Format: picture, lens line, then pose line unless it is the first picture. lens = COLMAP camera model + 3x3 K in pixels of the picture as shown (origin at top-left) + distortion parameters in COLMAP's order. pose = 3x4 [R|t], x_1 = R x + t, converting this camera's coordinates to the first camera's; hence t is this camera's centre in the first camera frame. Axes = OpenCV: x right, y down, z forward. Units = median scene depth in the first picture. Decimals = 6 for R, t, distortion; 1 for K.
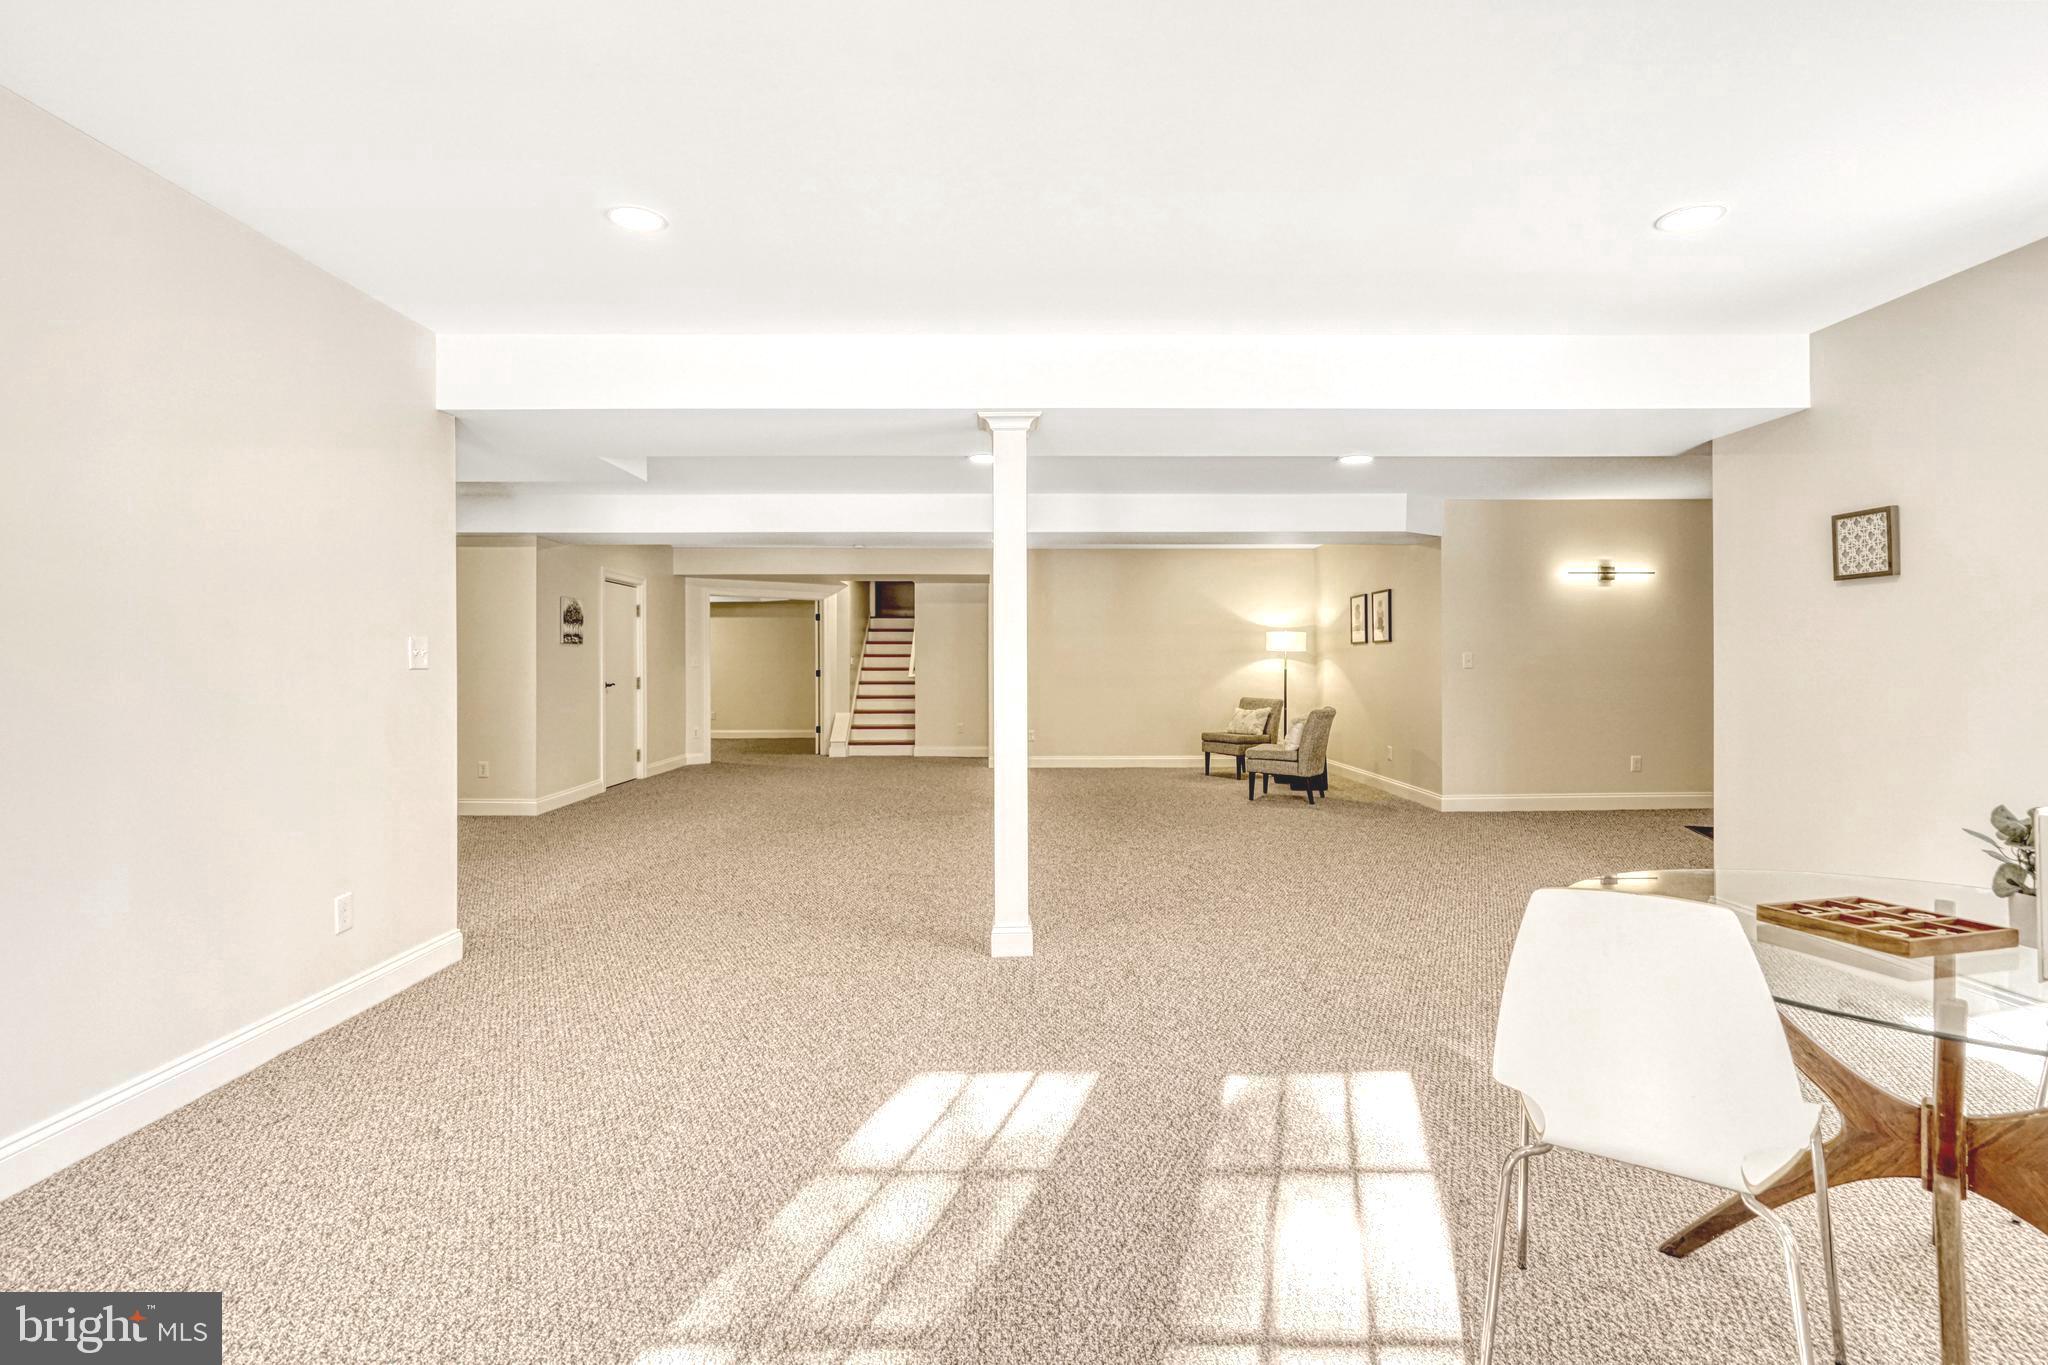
lens RADIAL K [[964.0, 0, 1018.4], [0, 964.0, 684.1], [0, 0, 1]] dist [-0.001848, 0.000507]
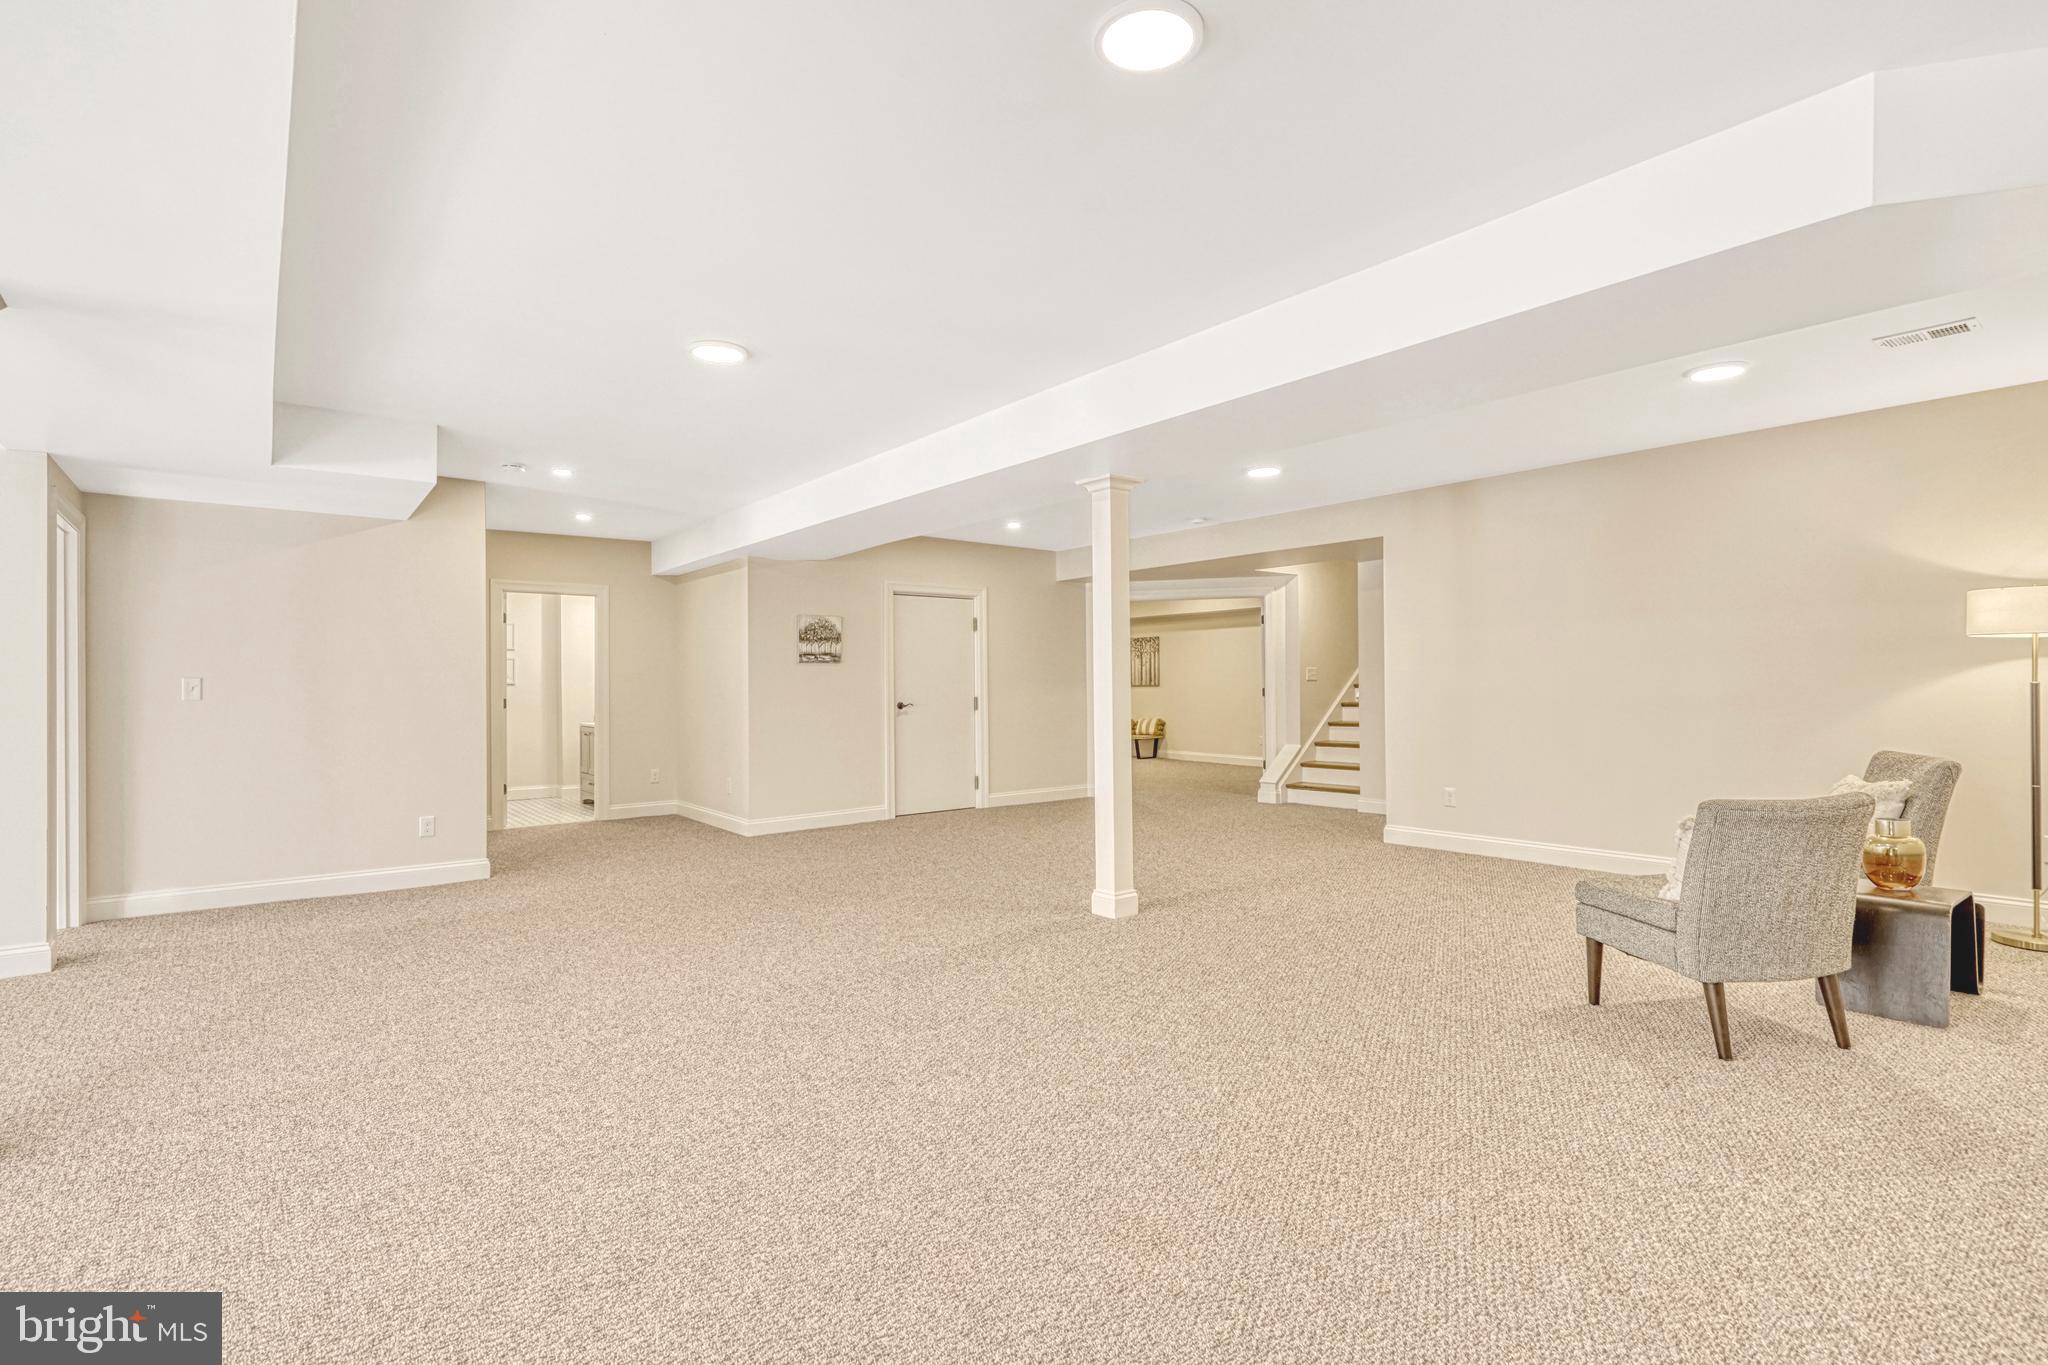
lens RADIAL K [[964.0, 0, 1040.5], [0, 964.0, 694.5], [0, 0, 1]] dist [-0.001848, 0.000507]
pose [[0.627432, 0.001790, -0.778669, 0.355450], [-0.006446, 0.999975, -0.002895, -0.007226], [0.778645, 0.006835, 0.627428, 0.473125]]
